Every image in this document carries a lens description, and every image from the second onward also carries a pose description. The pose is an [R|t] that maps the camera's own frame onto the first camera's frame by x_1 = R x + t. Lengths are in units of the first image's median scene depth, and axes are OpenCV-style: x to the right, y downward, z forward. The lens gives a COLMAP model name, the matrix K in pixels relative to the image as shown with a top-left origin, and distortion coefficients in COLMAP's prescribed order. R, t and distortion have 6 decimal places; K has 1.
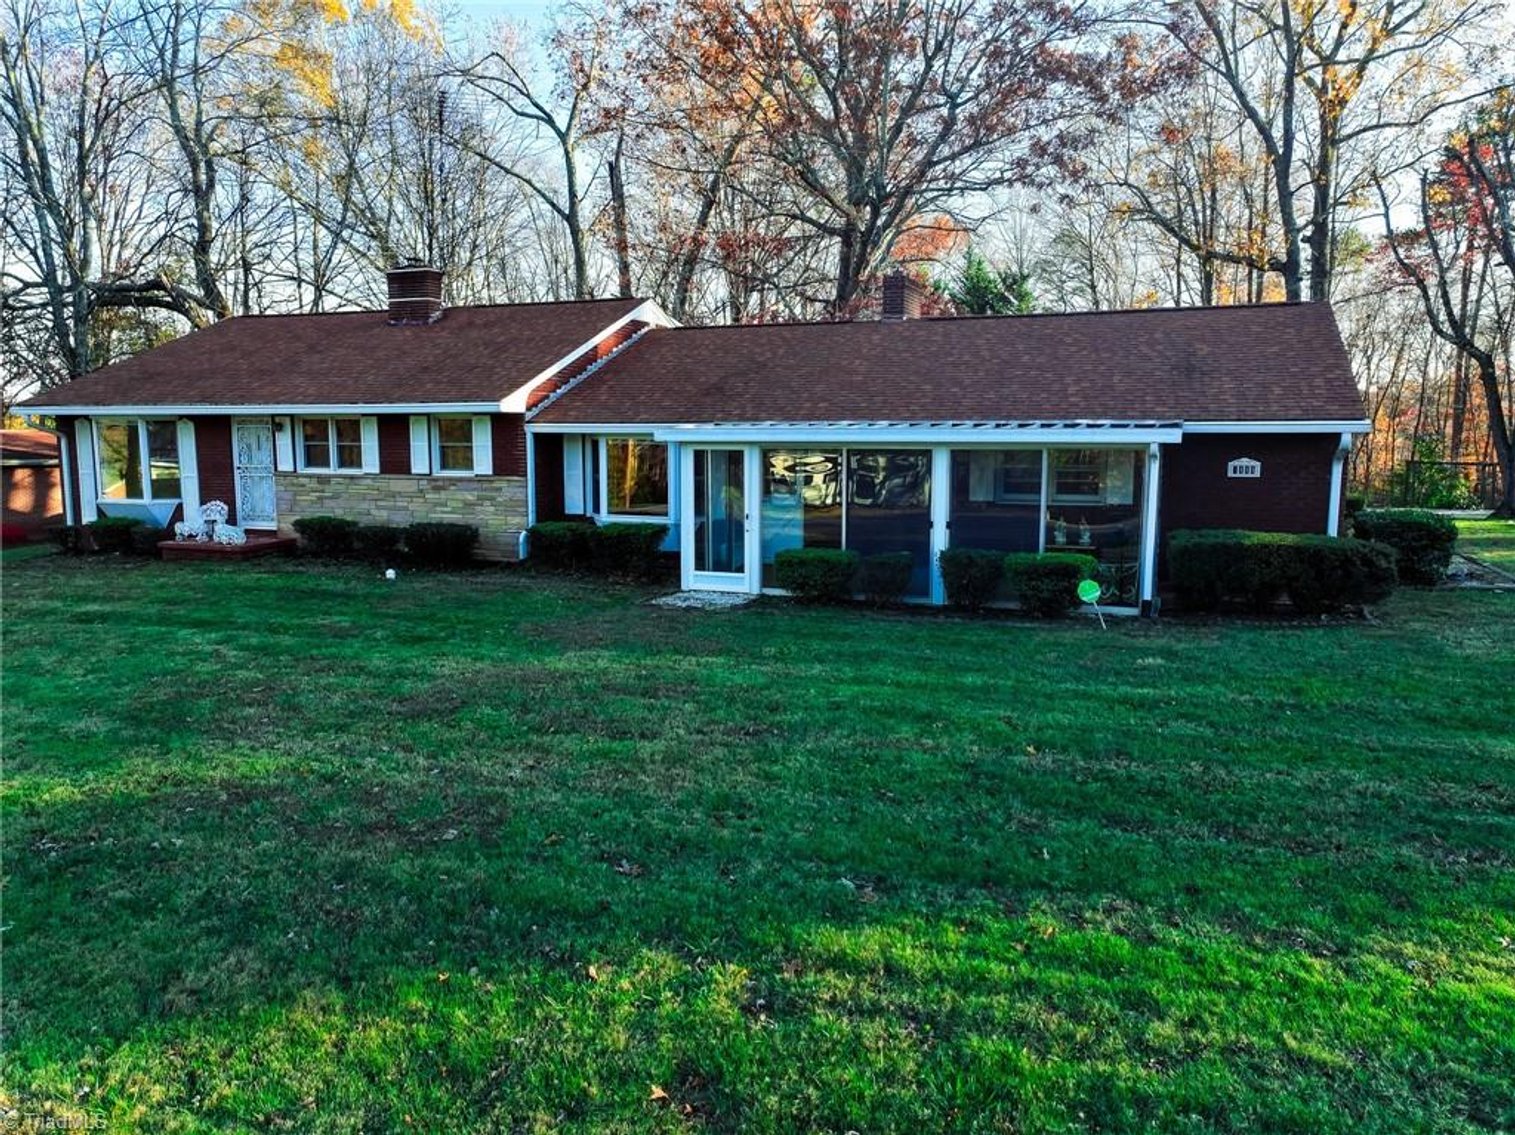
lens RADIAL K [[1061.8, 0, 757.5], [0, 1061.8, 567.5], [0, 0, 1]] dist [0.100861, -0.225776]
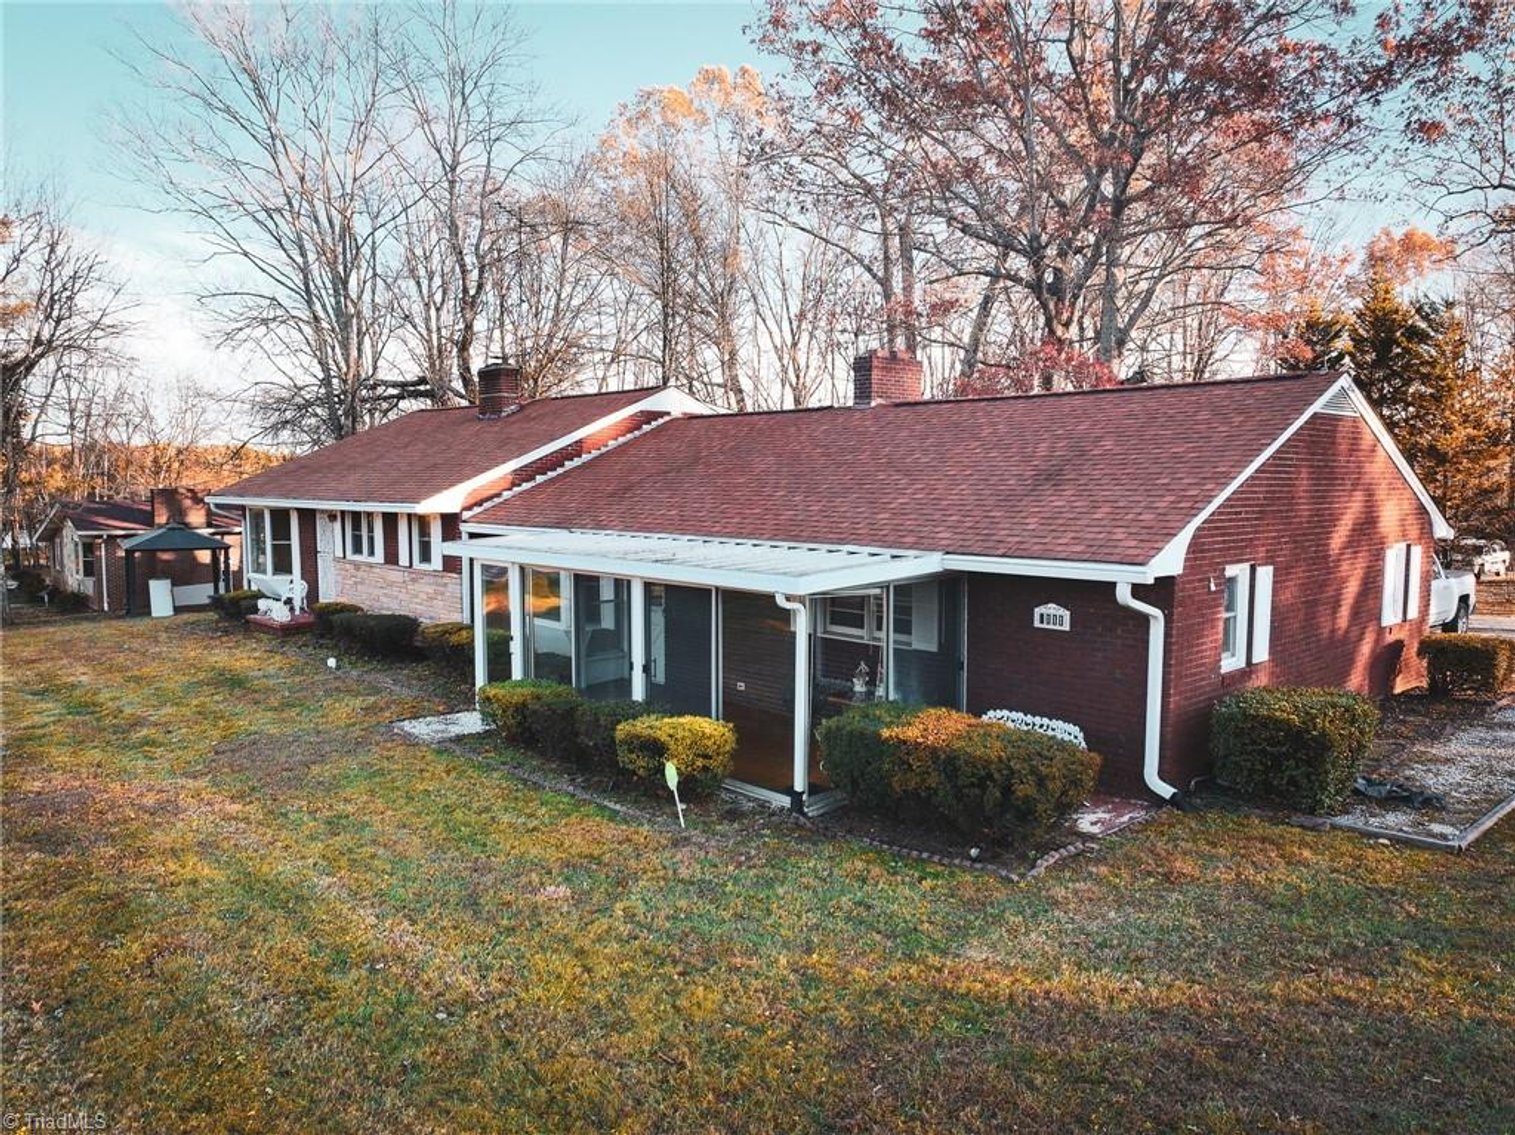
lens RADIAL K [[1075.7, 0, 757.5], [0, 1075.7, 567.5], [0, 0, 1]] dist [-0.009499, 0.020605]
pose [[0.892806, 0.036461, -0.448963, 0.478326], [-0.055085, 0.998075, -0.028487, -0.075010], [0.447060, 0.050165, 0.893096, 0.196989]]
